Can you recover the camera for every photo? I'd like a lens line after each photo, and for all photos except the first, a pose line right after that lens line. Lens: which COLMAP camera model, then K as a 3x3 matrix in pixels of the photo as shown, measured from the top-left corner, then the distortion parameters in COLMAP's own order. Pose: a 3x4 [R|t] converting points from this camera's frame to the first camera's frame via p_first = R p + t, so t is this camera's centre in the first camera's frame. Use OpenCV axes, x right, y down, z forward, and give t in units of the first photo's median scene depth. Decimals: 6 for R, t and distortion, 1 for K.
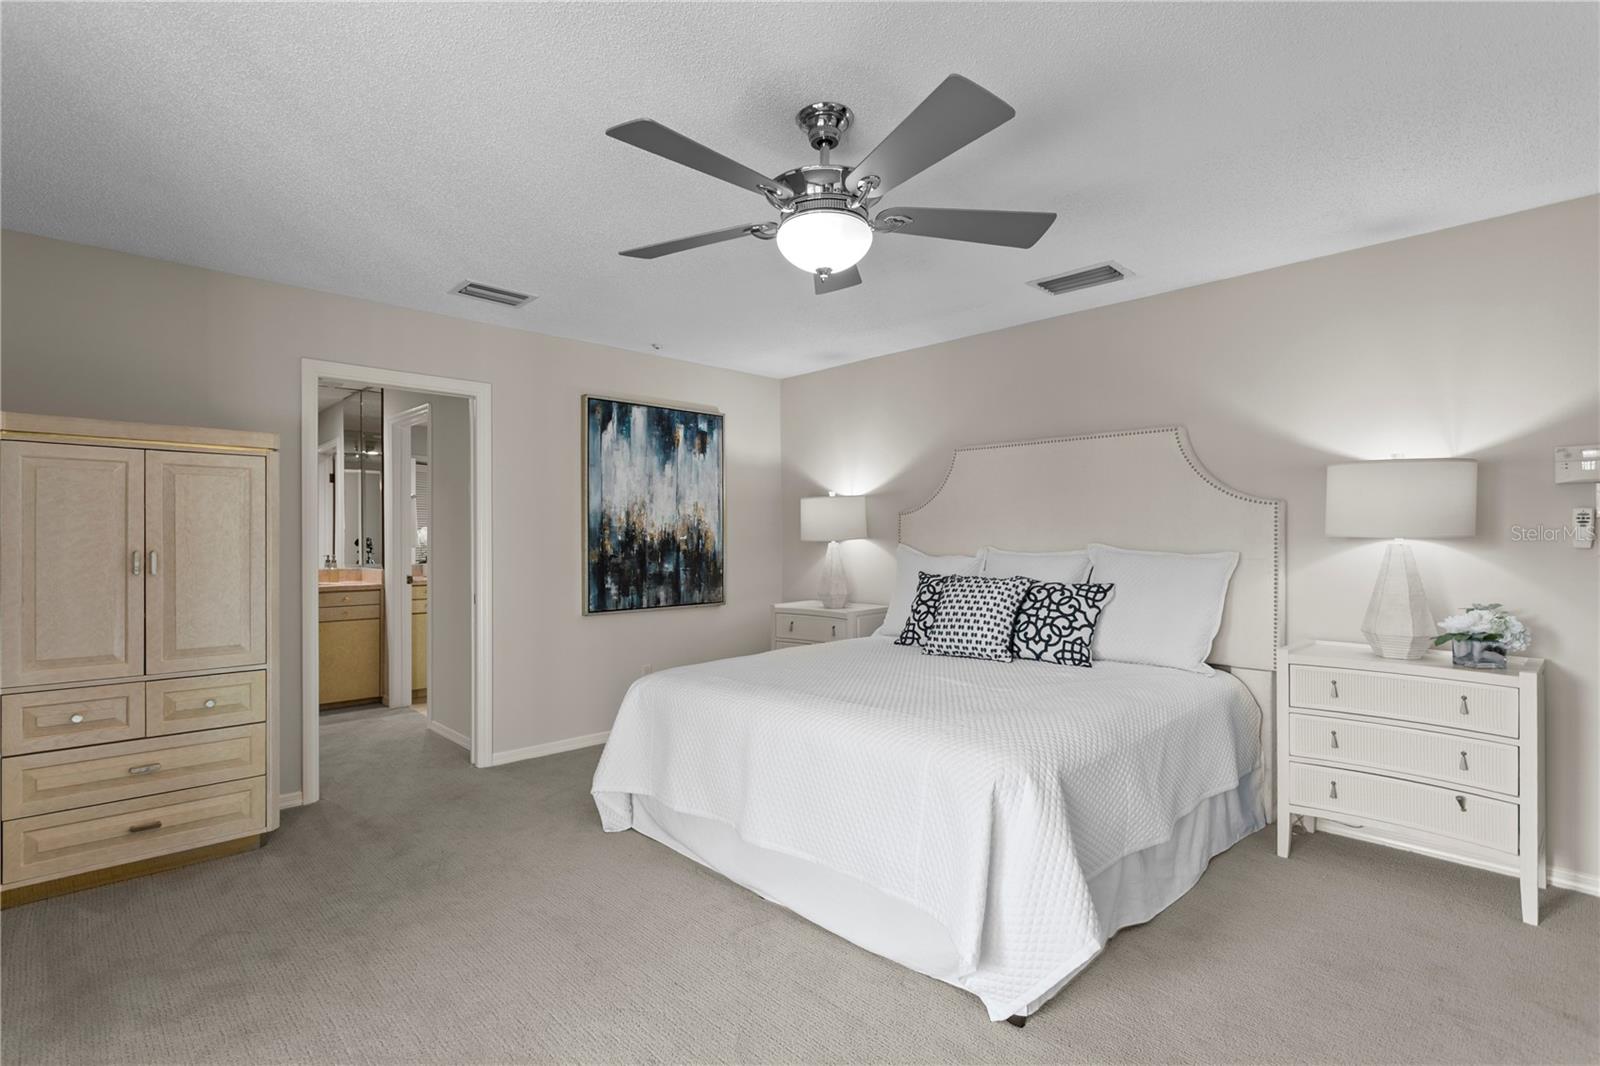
lens RADIAL K [[755.2, 0, 799.5], [0, 755.2, 540.1], [0, 0, 1]] dist [-0.000142, 0.001010]
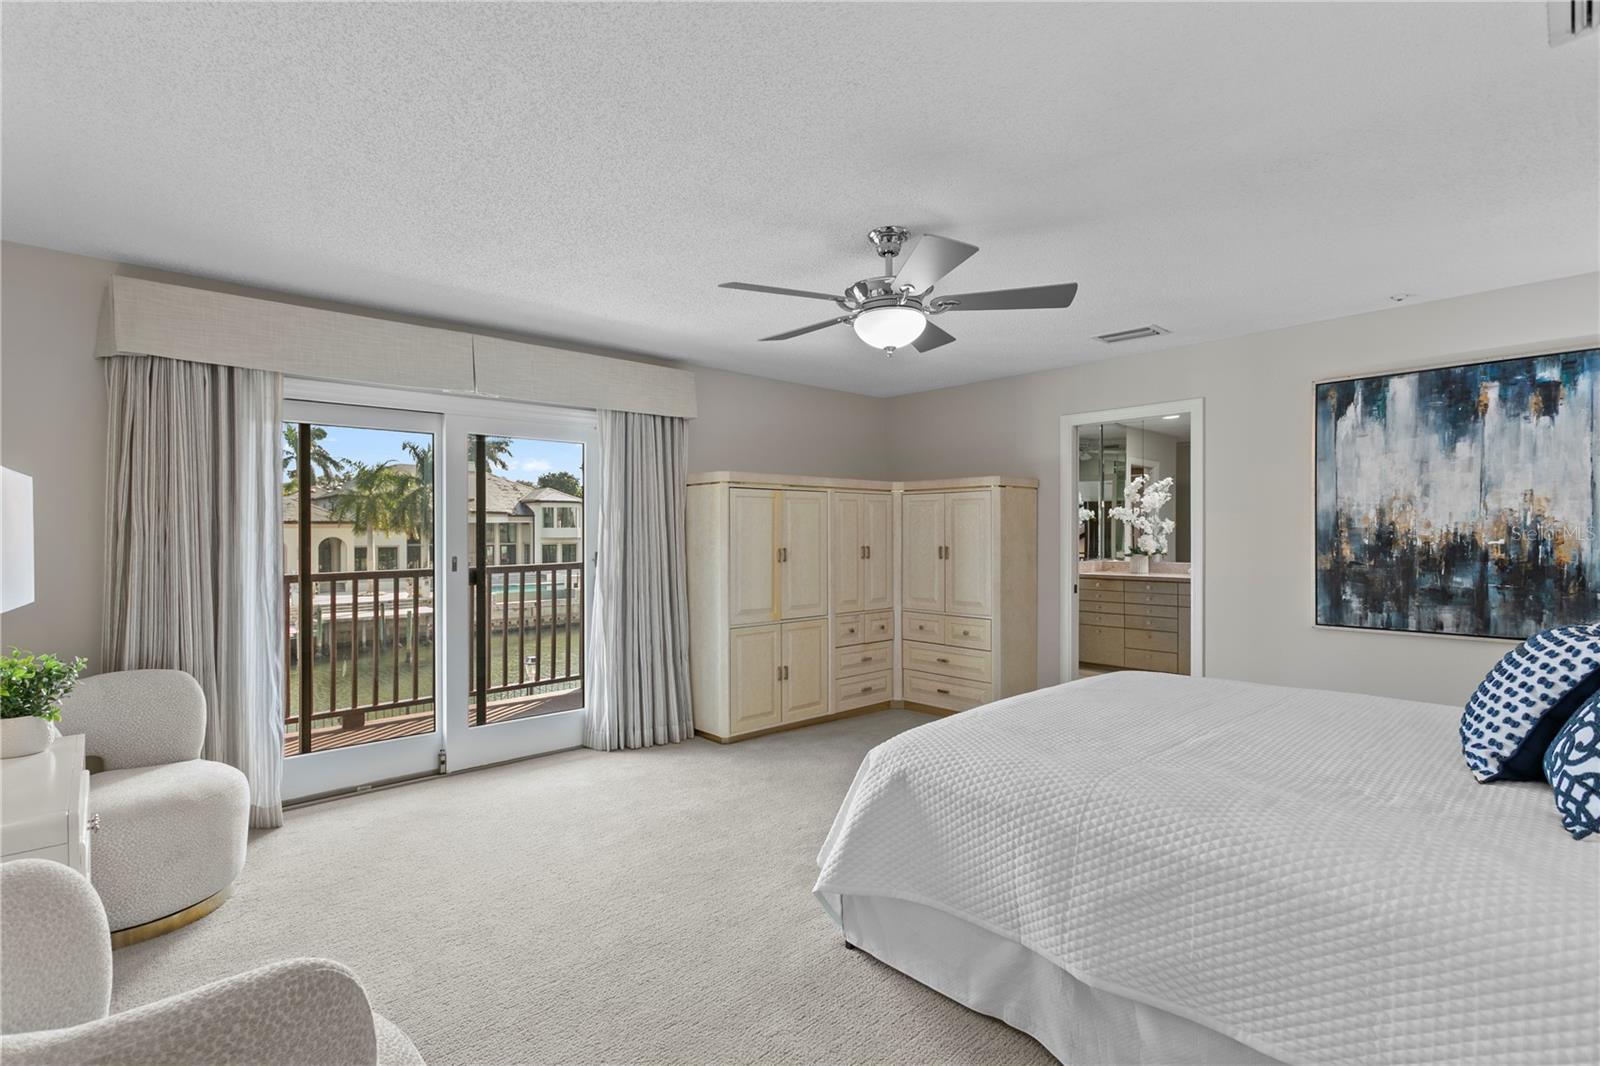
lens RADIAL K [[755.2, 0, 797.7], [0, 755.2, 538.3], [0, 0, 1]] dist [-0.000142, 0.001010]
pose [[-0.016419, 0.006560, -0.999844, 0.587971], [-0.003326, 0.999973, 0.006615, -0.009448], [0.999860, 0.003434, -0.016396, 0.375657]]
